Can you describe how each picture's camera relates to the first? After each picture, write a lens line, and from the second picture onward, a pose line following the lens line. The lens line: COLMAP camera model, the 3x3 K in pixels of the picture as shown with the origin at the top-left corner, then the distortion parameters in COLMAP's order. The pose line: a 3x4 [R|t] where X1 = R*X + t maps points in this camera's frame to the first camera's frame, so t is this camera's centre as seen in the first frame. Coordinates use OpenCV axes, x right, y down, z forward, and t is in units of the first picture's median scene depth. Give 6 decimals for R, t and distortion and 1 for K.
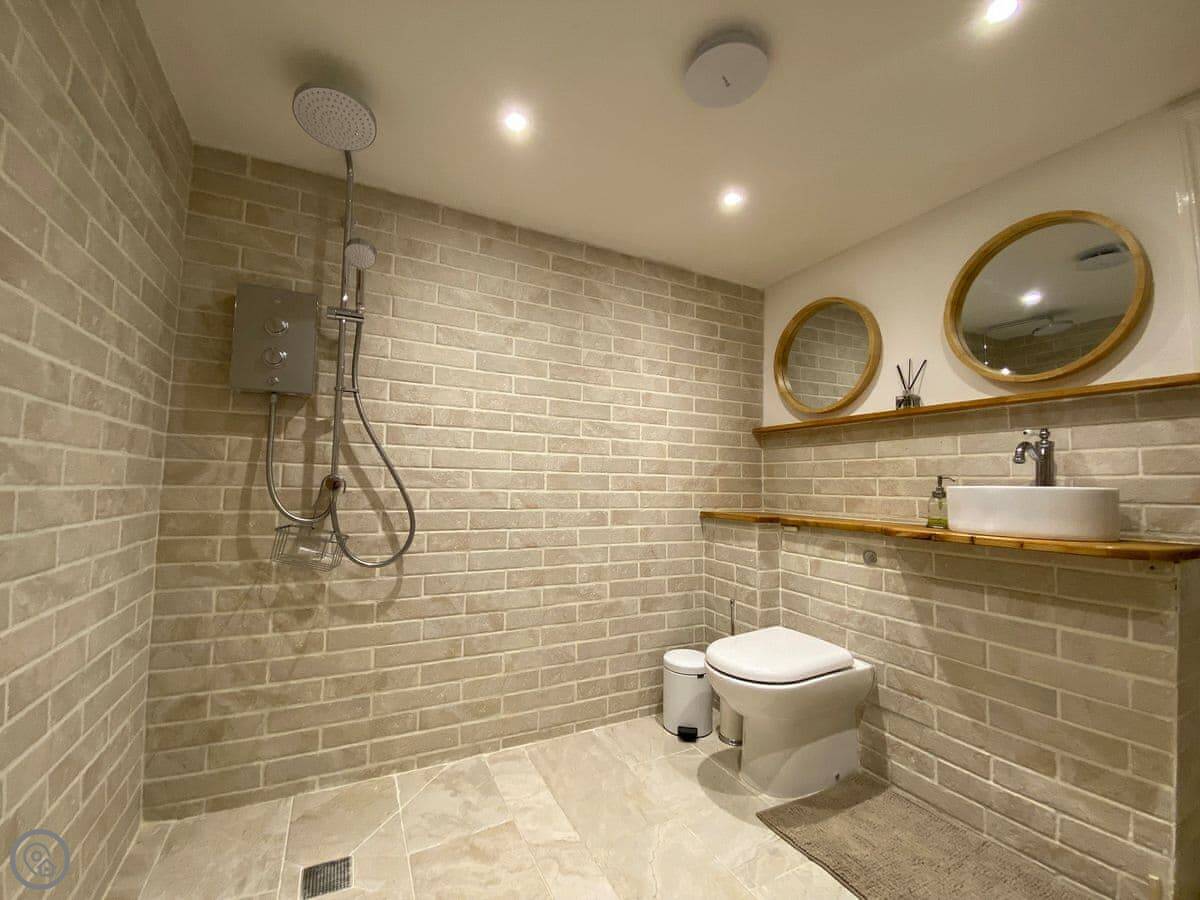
lens RADIAL K [[481.3, 0, 595.2], [0, 481.3, 447.5], [0, 0, 1]] dist [-0.005118, -0.009319]
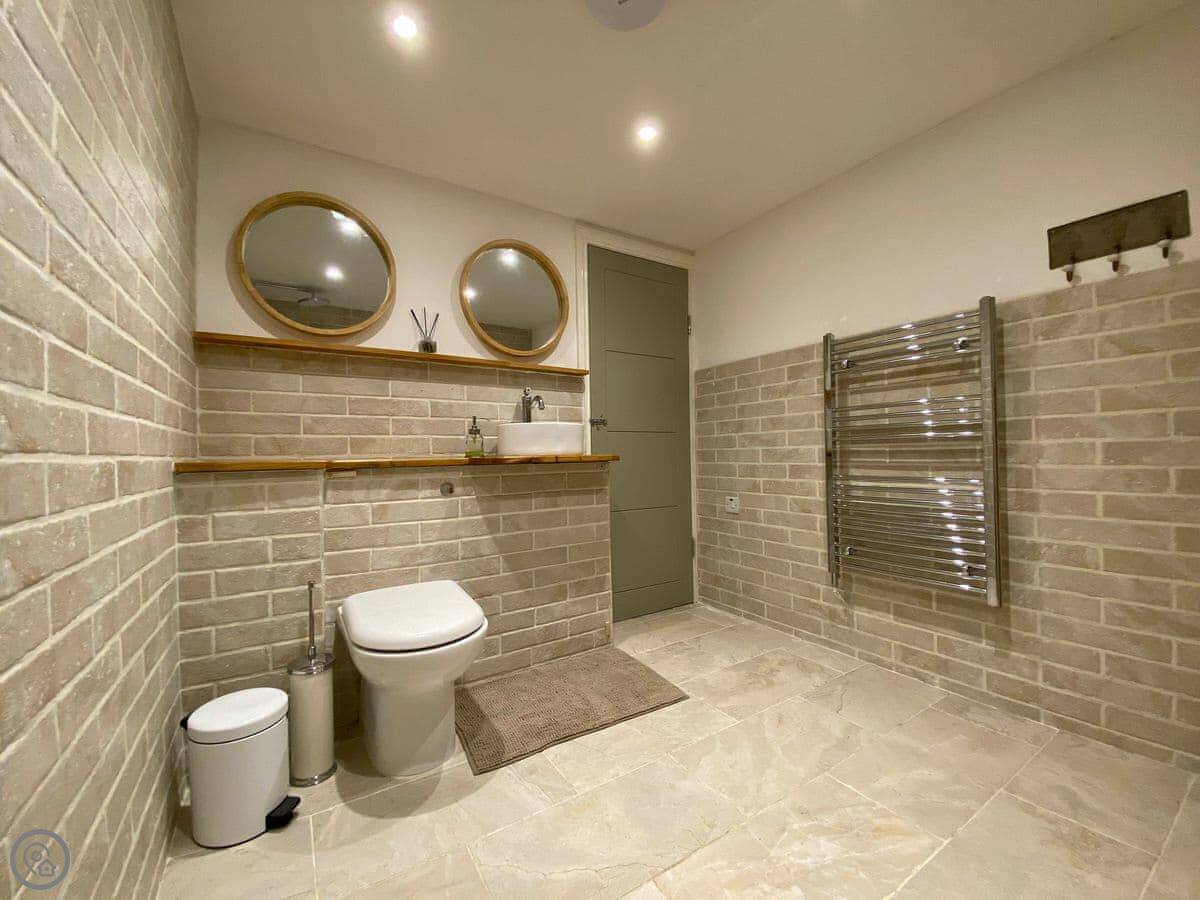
lens RADIAL K [[481.3, 0, 590.6], [0, 481.3, 452.2], [0, 0, 1]] dist [-0.005118, -0.009319]
pose [[-0.097655, -0.014538, 0.995114, -0.465953], [-0.061576, 0.998066, 0.008538, 0.108729], [-0.993314, -0.060441, -0.098361, 0.728407]]
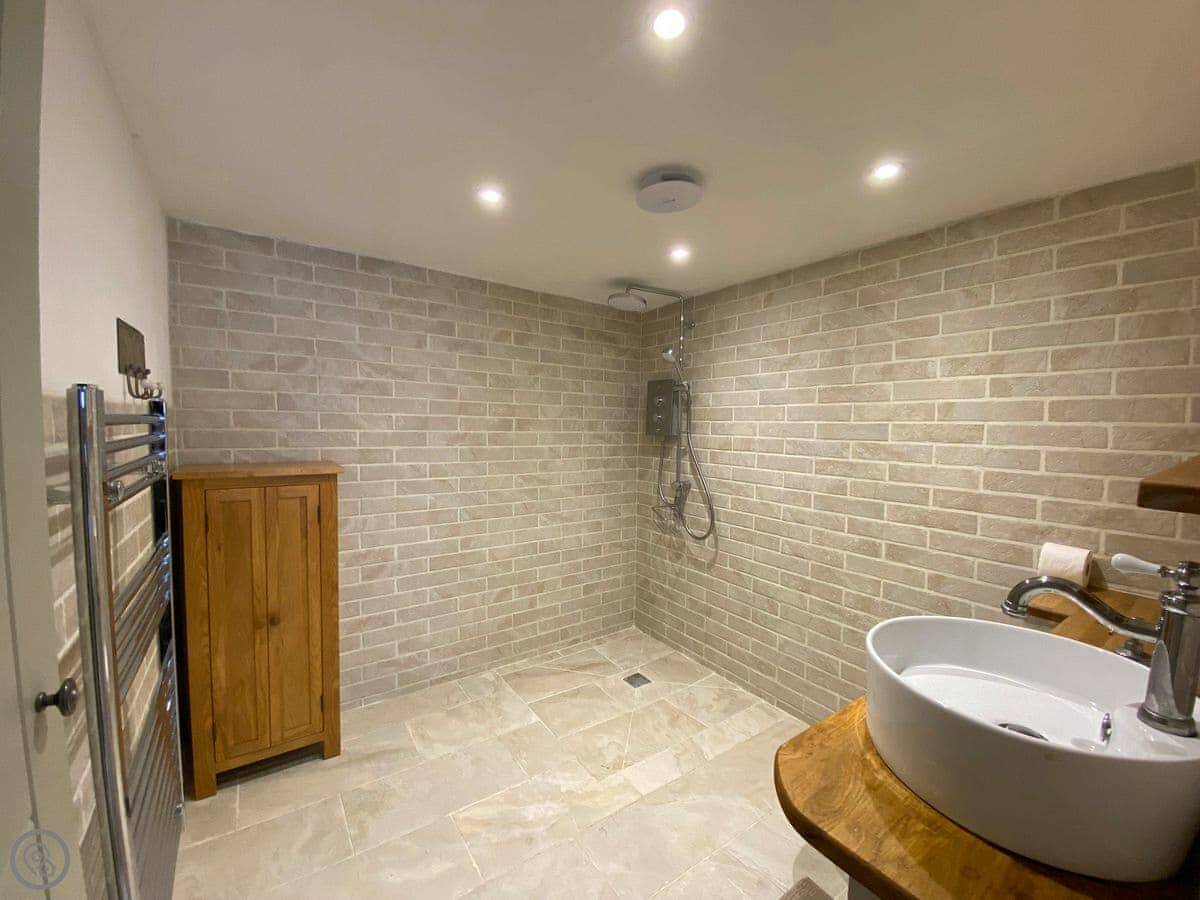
lens RADIAL K [[481.3, 0, 597.9], [0, 481.3, 443.9], [0, 0, 1]] dist [-0.005118, -0.009319]
pose [[0.127417, 0.027061, -0.991480, 0.908185], [0.061416, 0.997494, 0.035118, -0.124851], [0.989946, -0.065368, 0.125436, 0.394281]]
